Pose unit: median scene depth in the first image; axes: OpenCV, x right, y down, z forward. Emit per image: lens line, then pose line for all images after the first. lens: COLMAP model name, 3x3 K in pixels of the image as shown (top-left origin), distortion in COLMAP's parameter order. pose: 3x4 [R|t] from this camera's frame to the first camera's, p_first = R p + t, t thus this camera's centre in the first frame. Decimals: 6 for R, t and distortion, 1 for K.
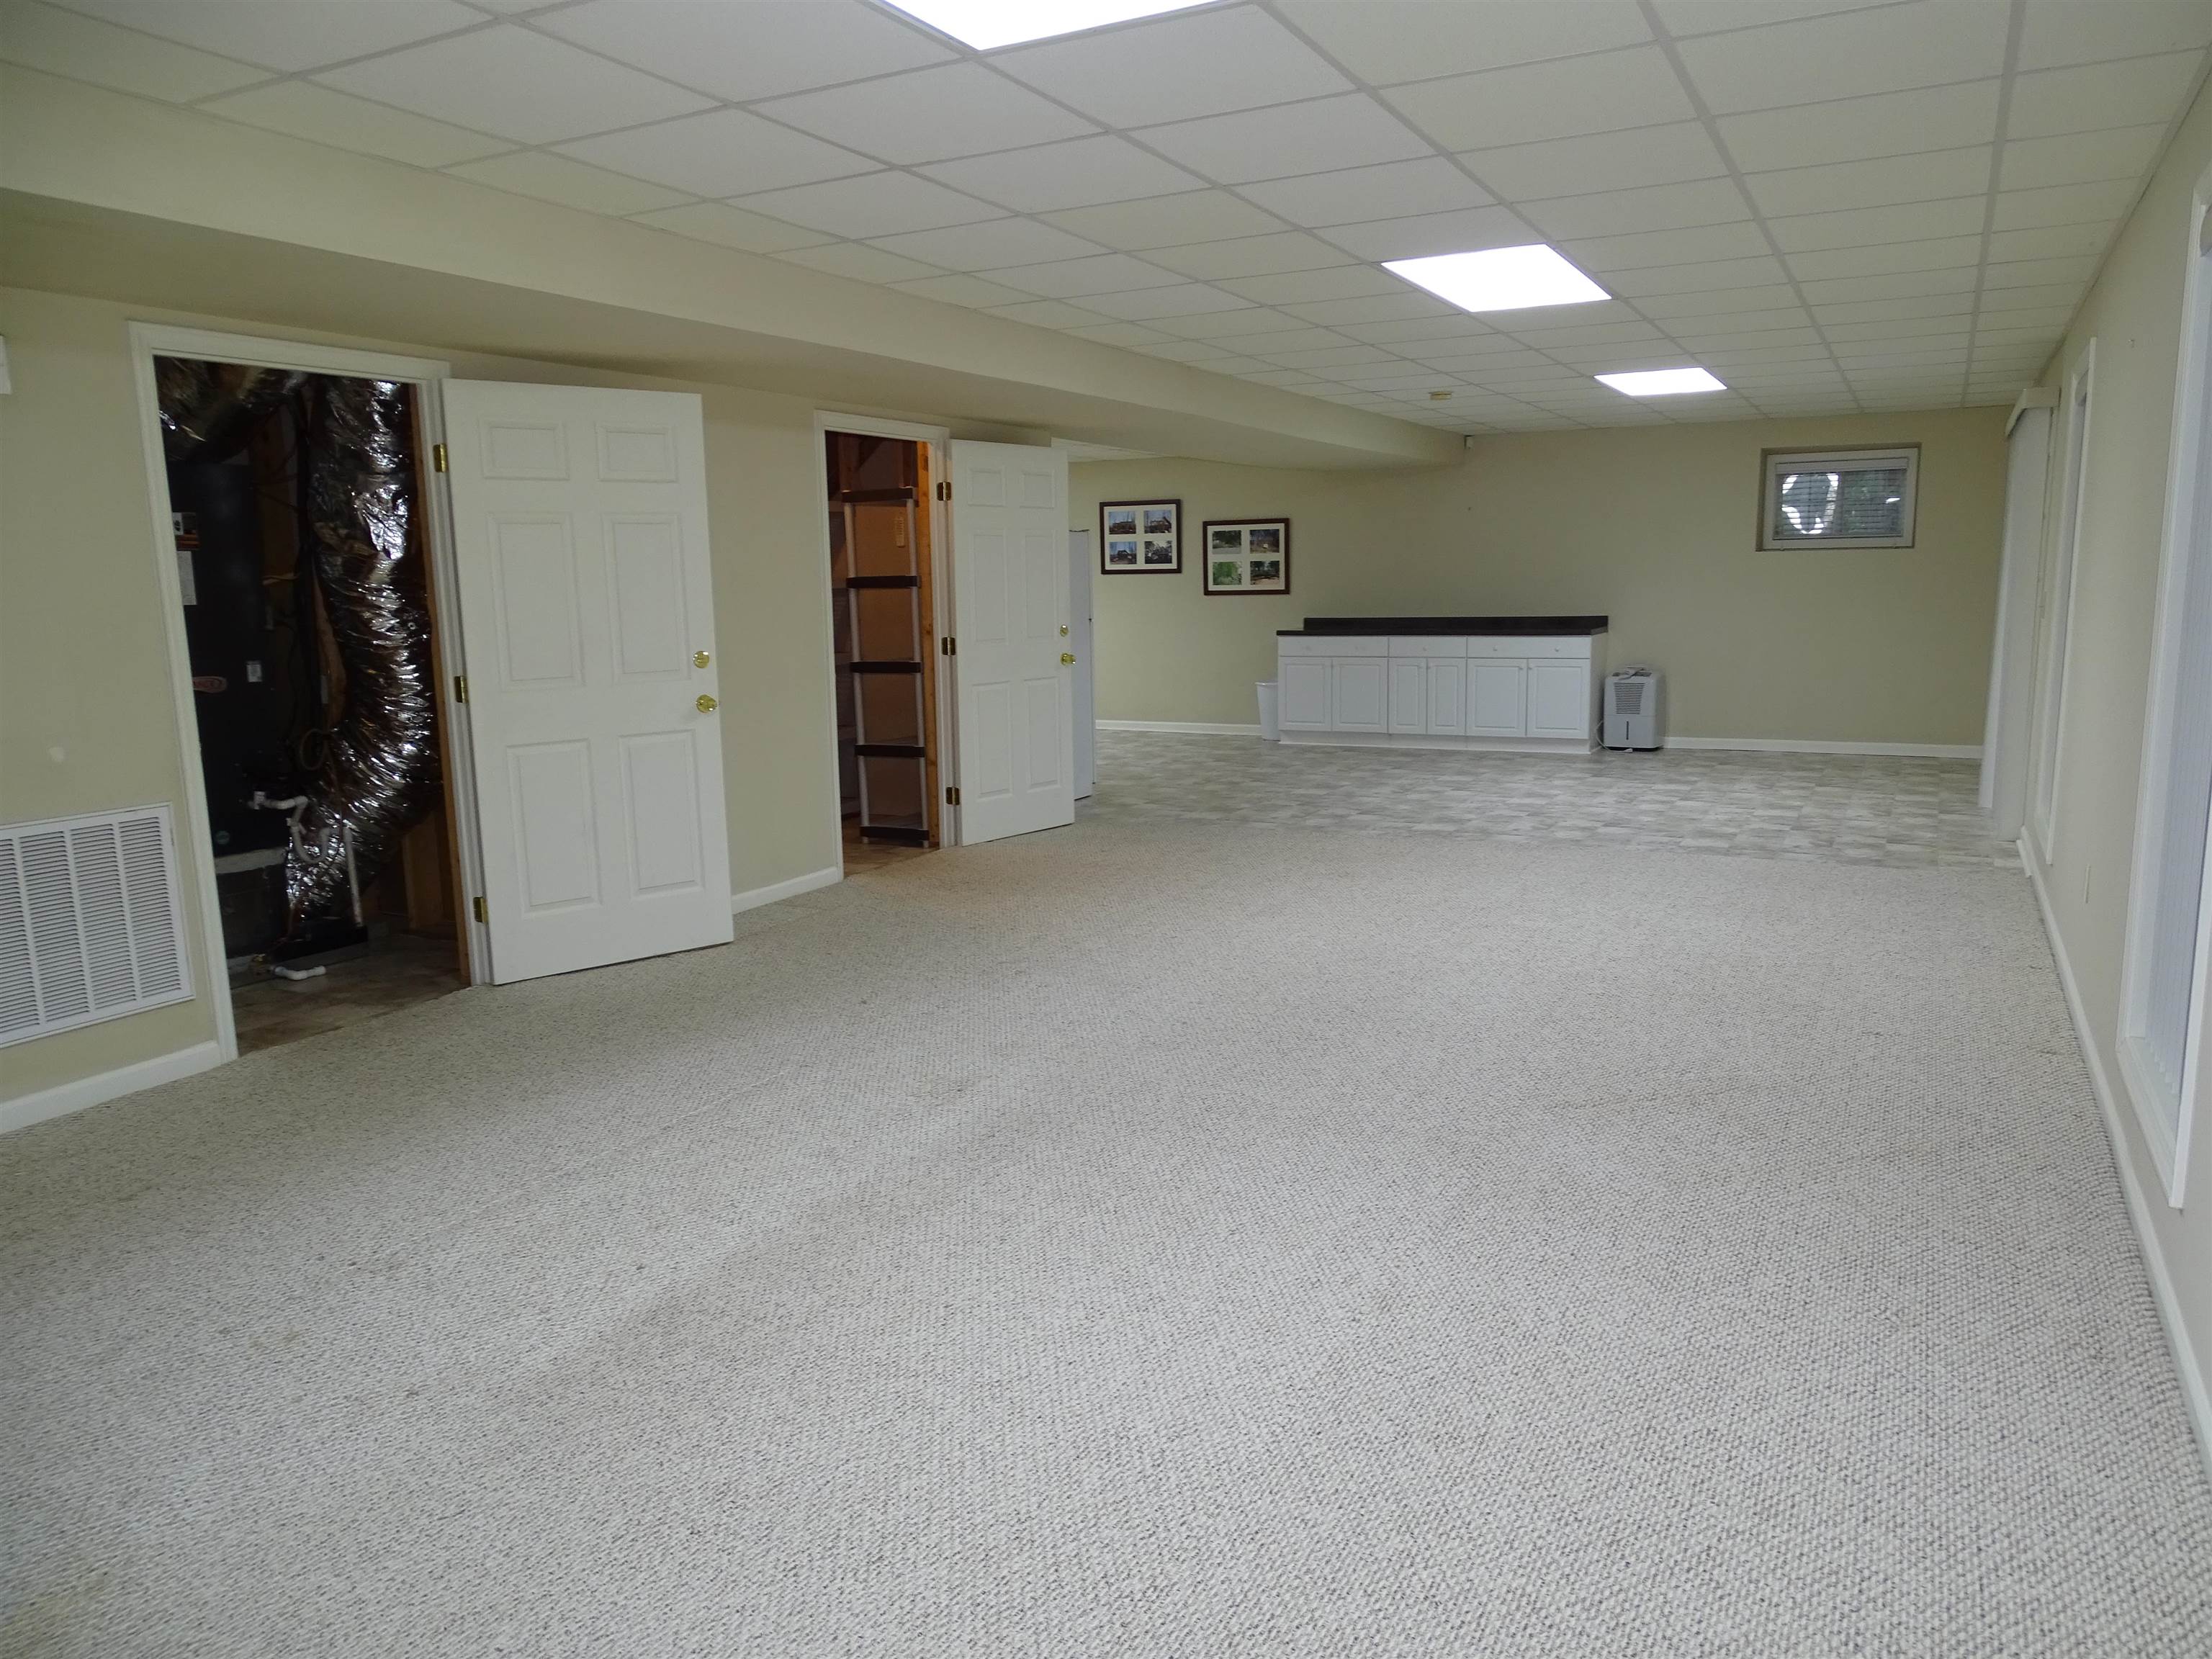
lens RADIAL K [[1562.4, 0, 1099.3], [0, 1562.4, 826.8], [0, 0, 1]] dist [0.002643, -0.009507]
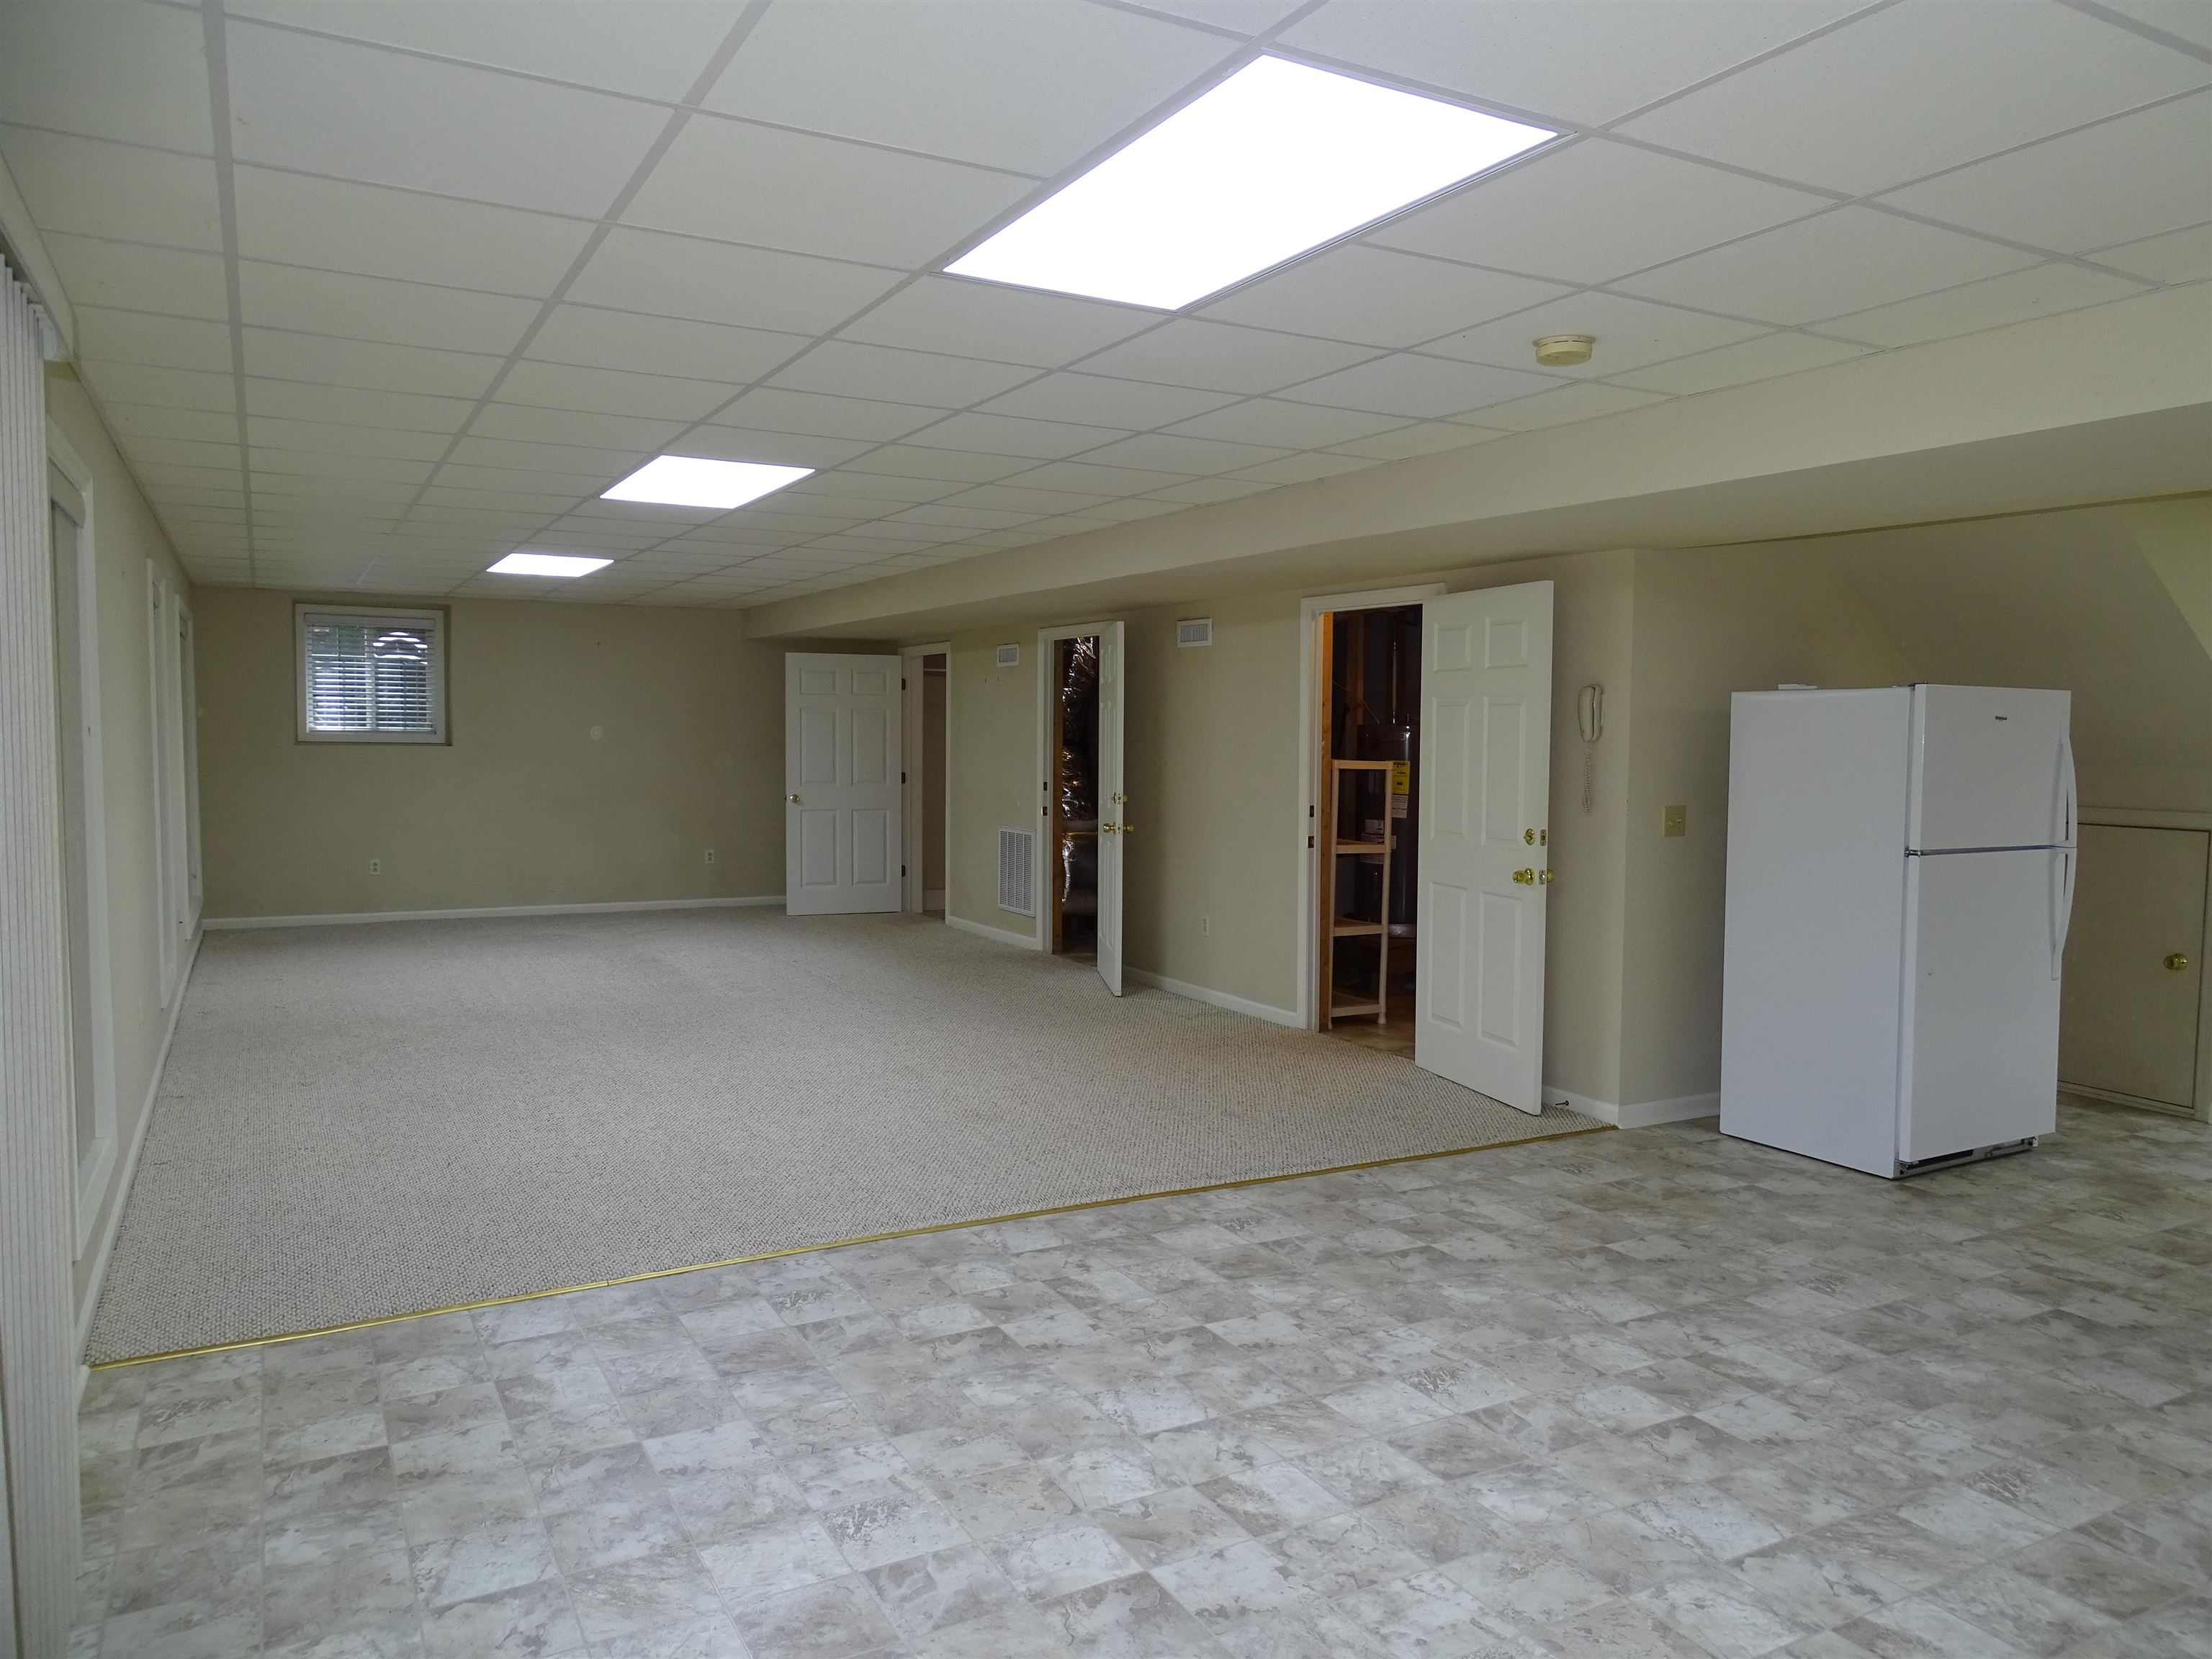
lens RADIAL K [[1562.4, 0, 1148.3], [0, 1562.4, 835.8], [0, 0, 1]] dist [0.002643, -0.009507]
pose [[-0.537429, 0.072172, -0.840215, 0.427779], [-0.132492, 0.976732, 0.168645, -0.143128], [0.832836, 0.201957, -0.515362, 0.788127]]
